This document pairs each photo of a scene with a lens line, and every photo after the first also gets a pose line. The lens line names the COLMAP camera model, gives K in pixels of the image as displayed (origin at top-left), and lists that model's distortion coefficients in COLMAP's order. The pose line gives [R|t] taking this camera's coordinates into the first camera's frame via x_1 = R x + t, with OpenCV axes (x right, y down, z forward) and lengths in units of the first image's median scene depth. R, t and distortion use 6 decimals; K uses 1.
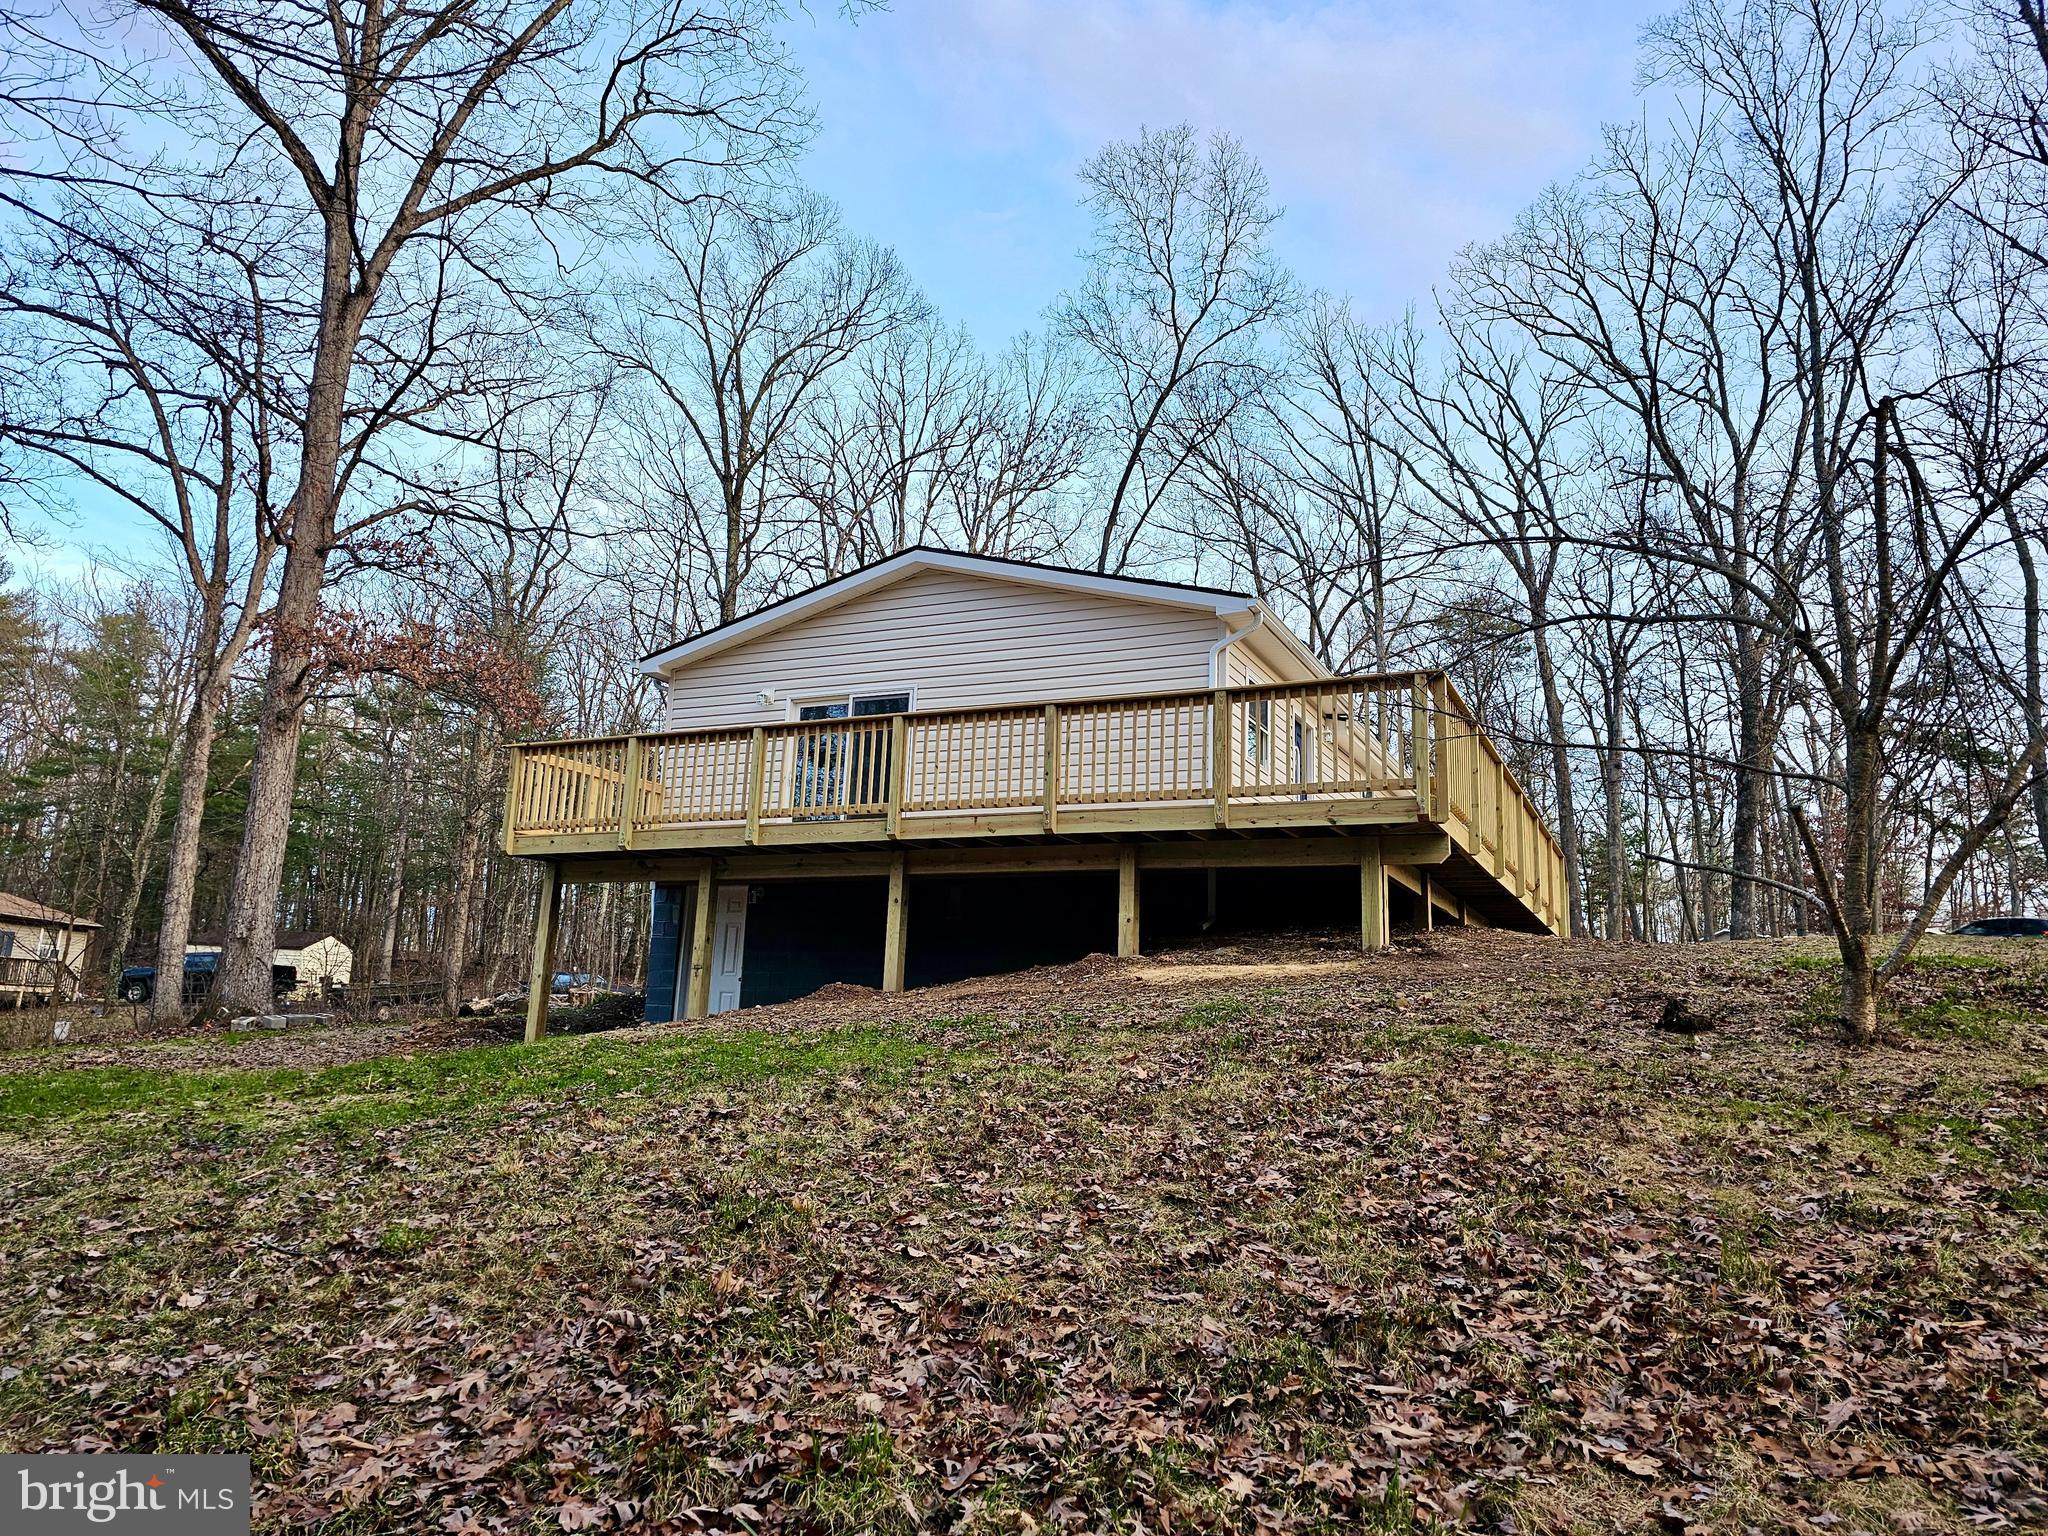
lens RADIAL K [[1368.1, 0, 1020.7], [0, 1368.1, 757.6], [0, 0, 1]] dist [0.036414, -0.036409]
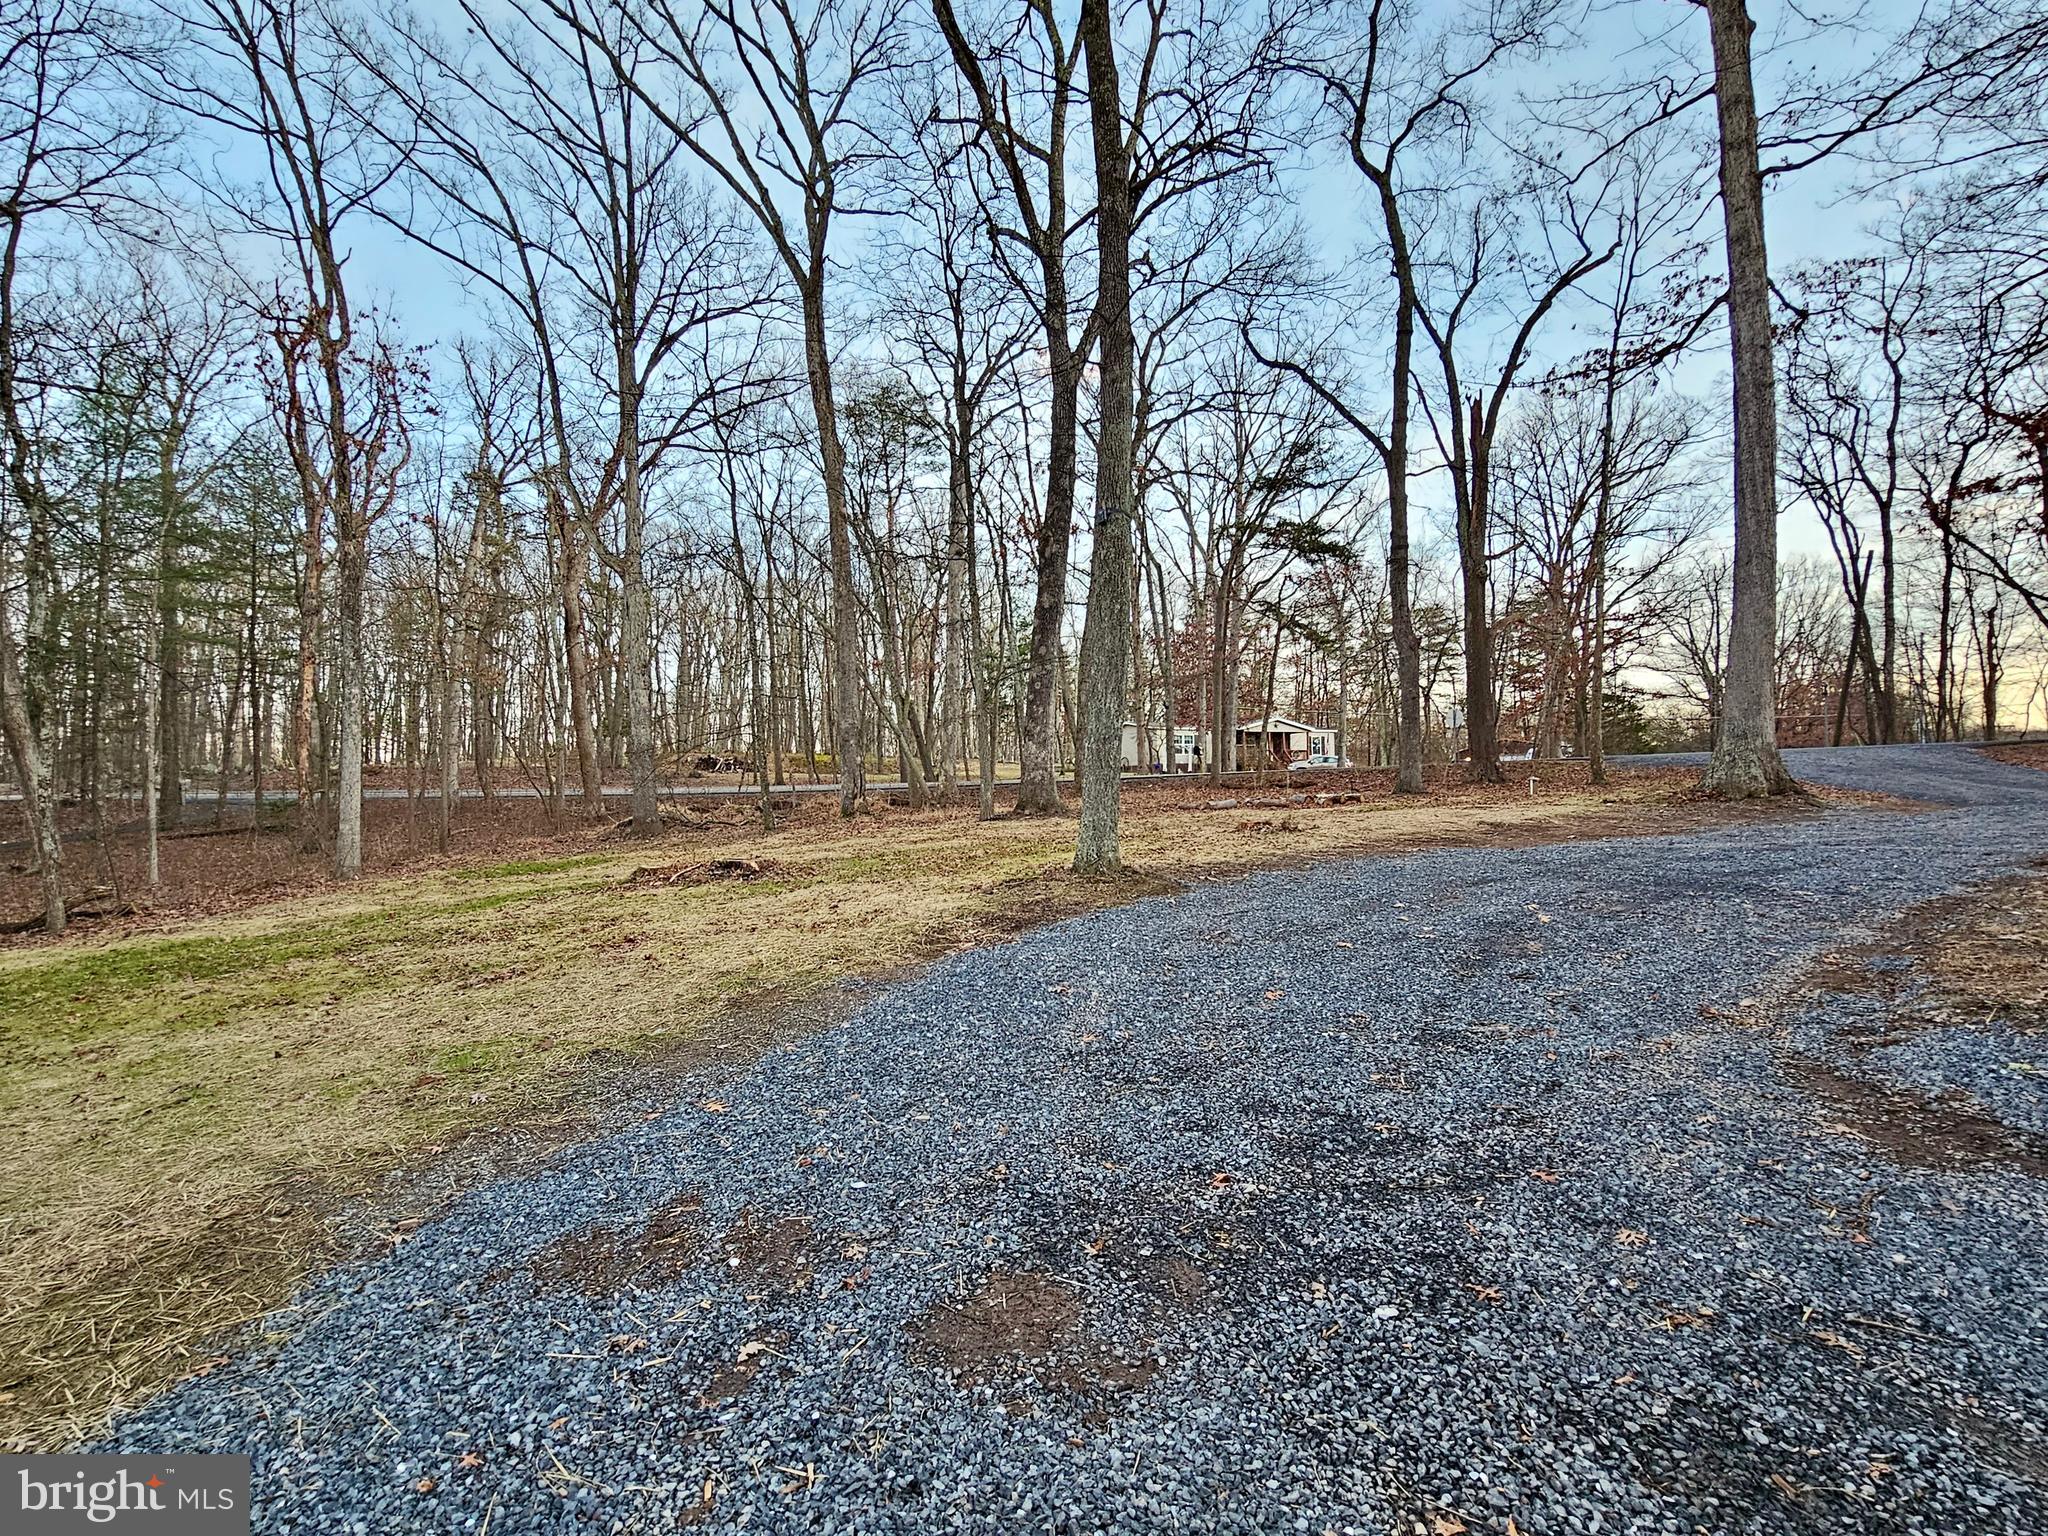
lens RADIAL K [[1025.1, 0, 1028.3], [0, 1025.1, 770.2], [0, 0, 1]] dist [-0.006359, 0.003167]
pose [[0.943819, -0.047916, 0.326972, 0.888230], [-0.010484, 0.984593, 0.174549, 0.094837], [-0.330298, -0.168170, 0.928775, 1.308316]]
